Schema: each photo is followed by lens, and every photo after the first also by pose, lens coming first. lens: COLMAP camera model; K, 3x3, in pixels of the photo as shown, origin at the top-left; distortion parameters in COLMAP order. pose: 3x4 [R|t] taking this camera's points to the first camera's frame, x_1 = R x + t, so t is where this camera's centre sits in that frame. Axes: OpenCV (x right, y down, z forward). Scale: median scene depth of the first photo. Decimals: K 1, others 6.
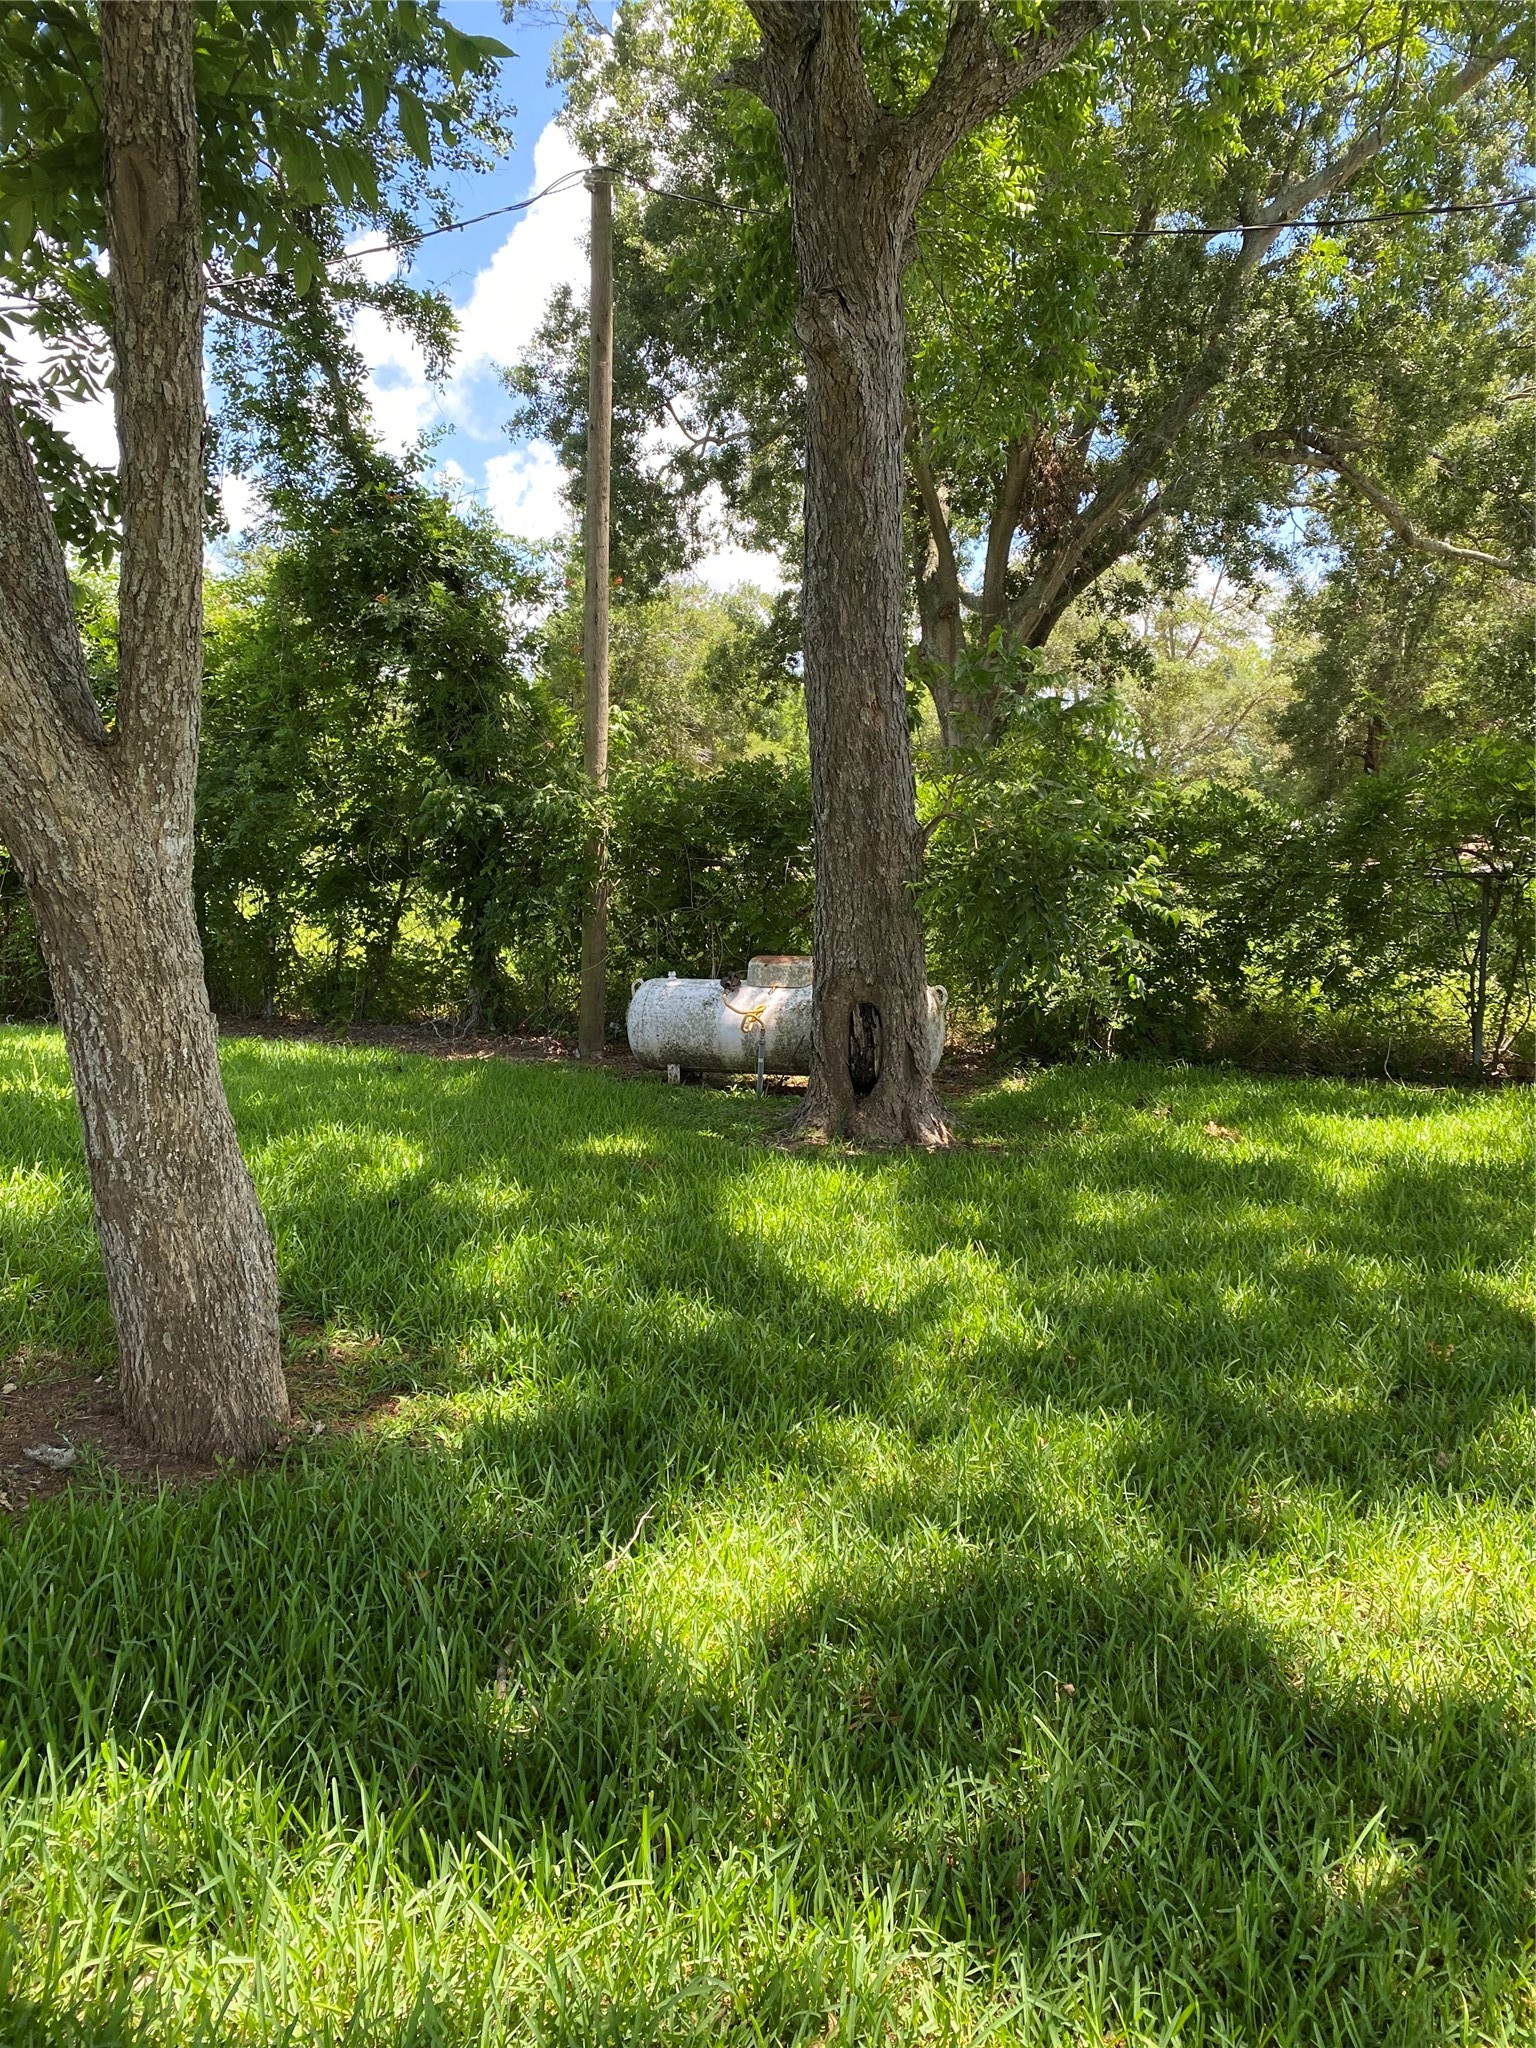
lens RADIAL K [[1530.4, 0, 762.8], [0, 1530.4, 1010.3], [0, 0, 1]] dist [0.018942, -0.027440]
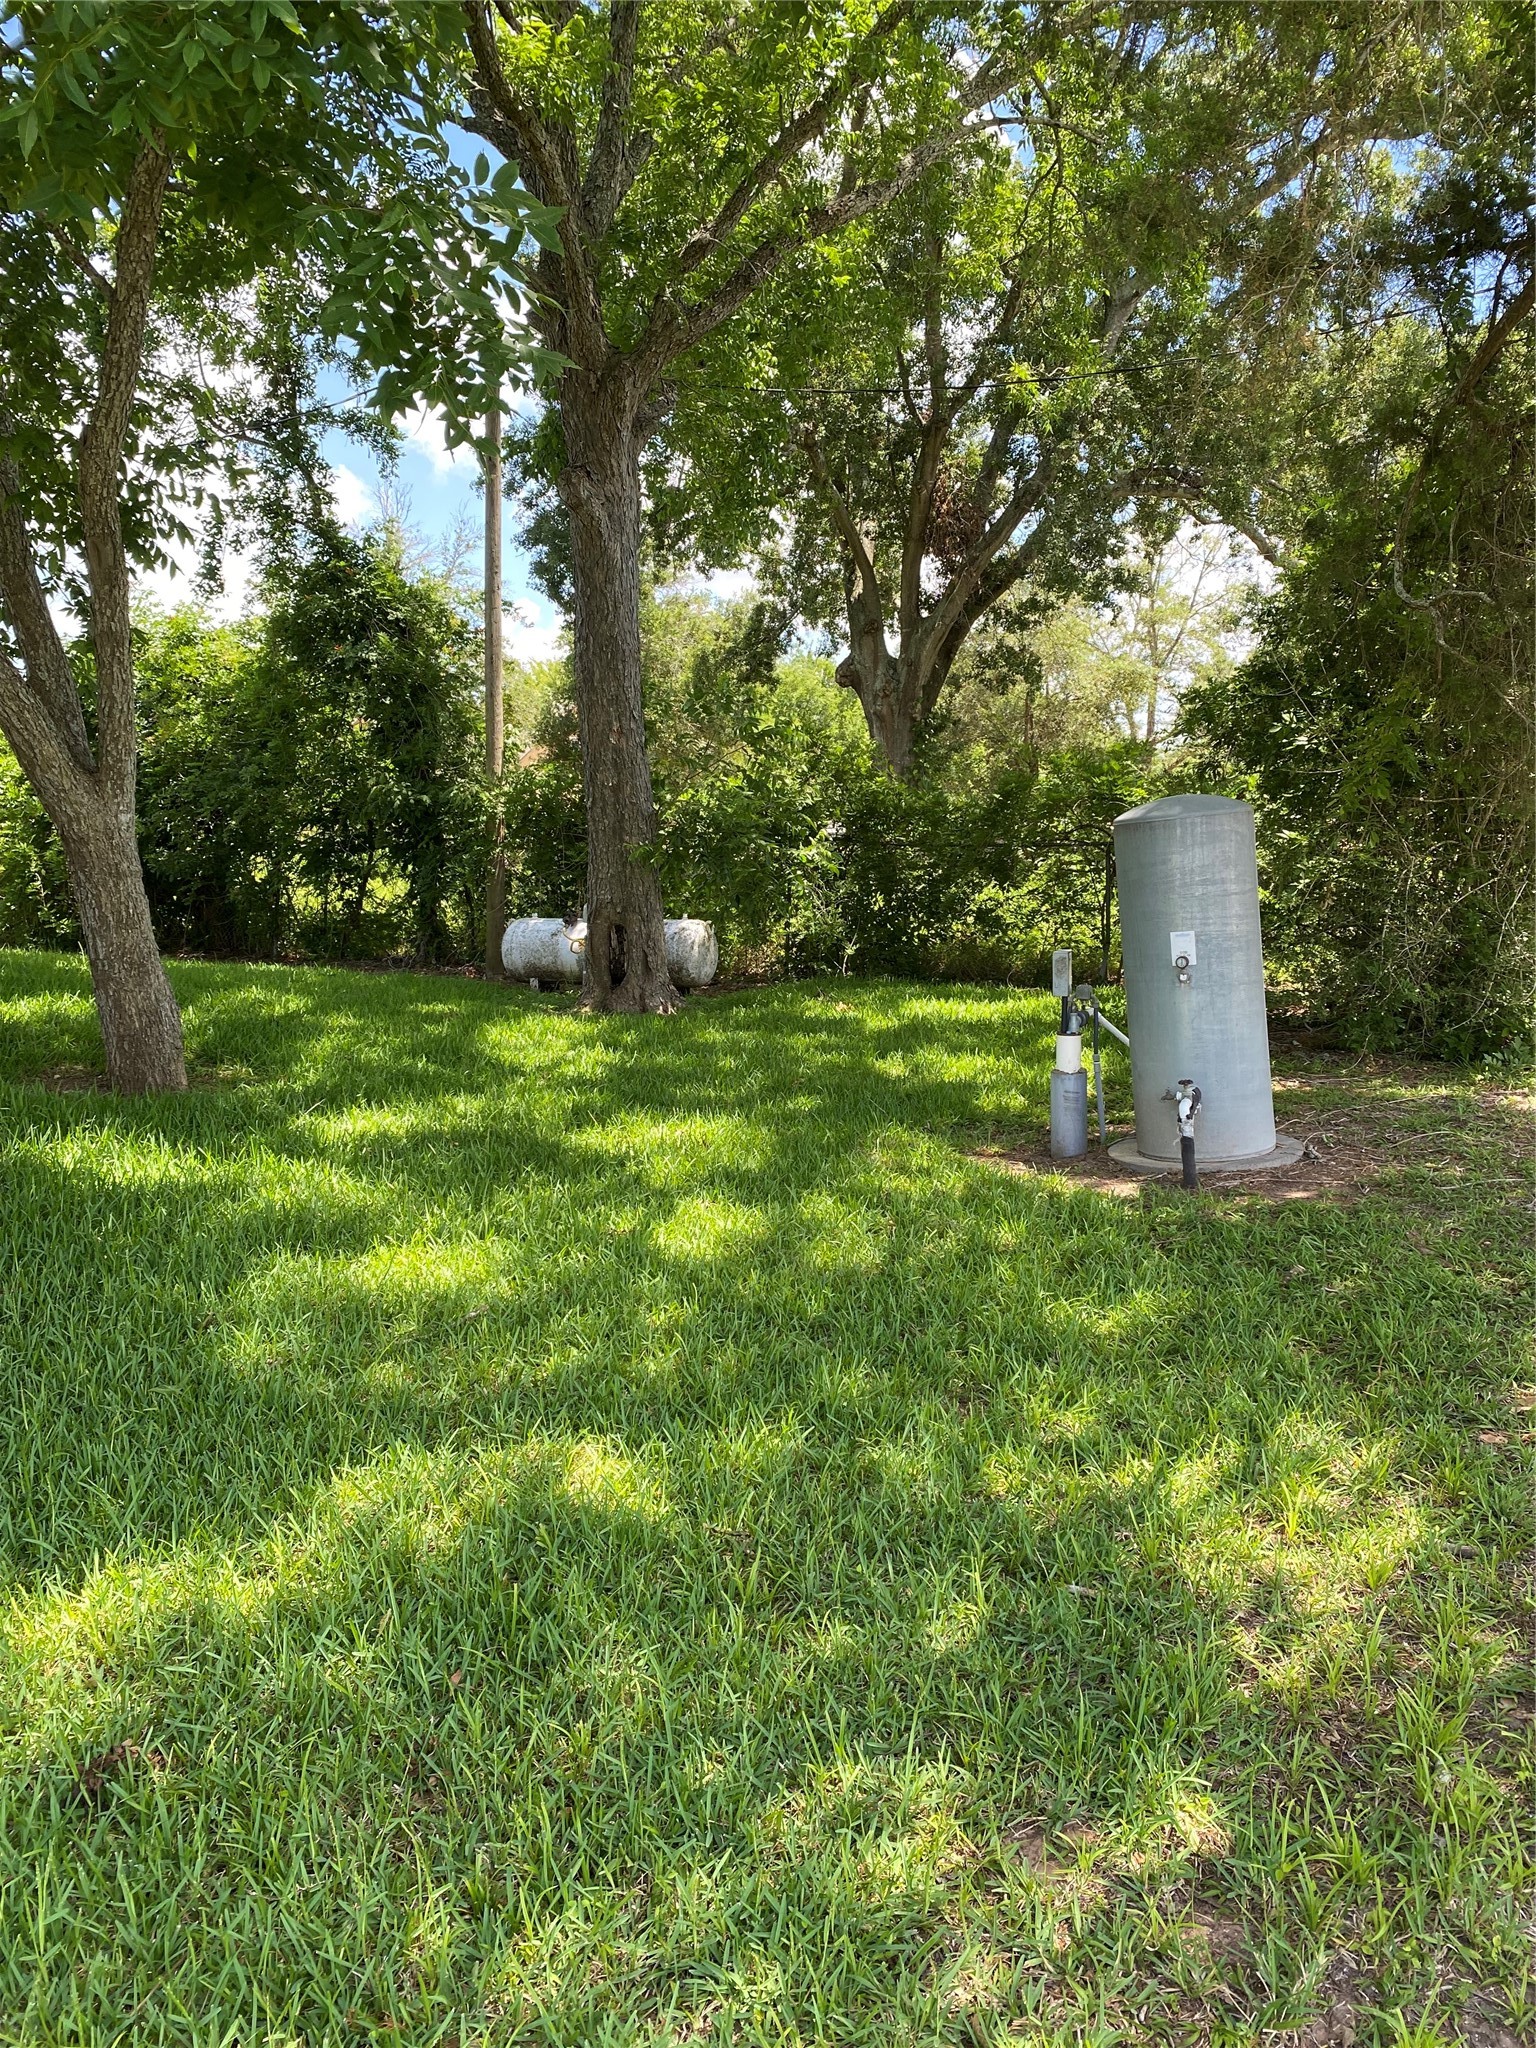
lens RADIAL K [[1530.4, 0, 775.9], [0, 1530.4, 1034.4], [0, 0, 1]] dist [0.018942, -0.027440]
pose [[0.998982, 0.003105, -0.045000, 0.193496], [-0.002016, 0.999705, 0.024210, 0.044289], [0.045061, -0.024095, 0.998694, -0.348248]]
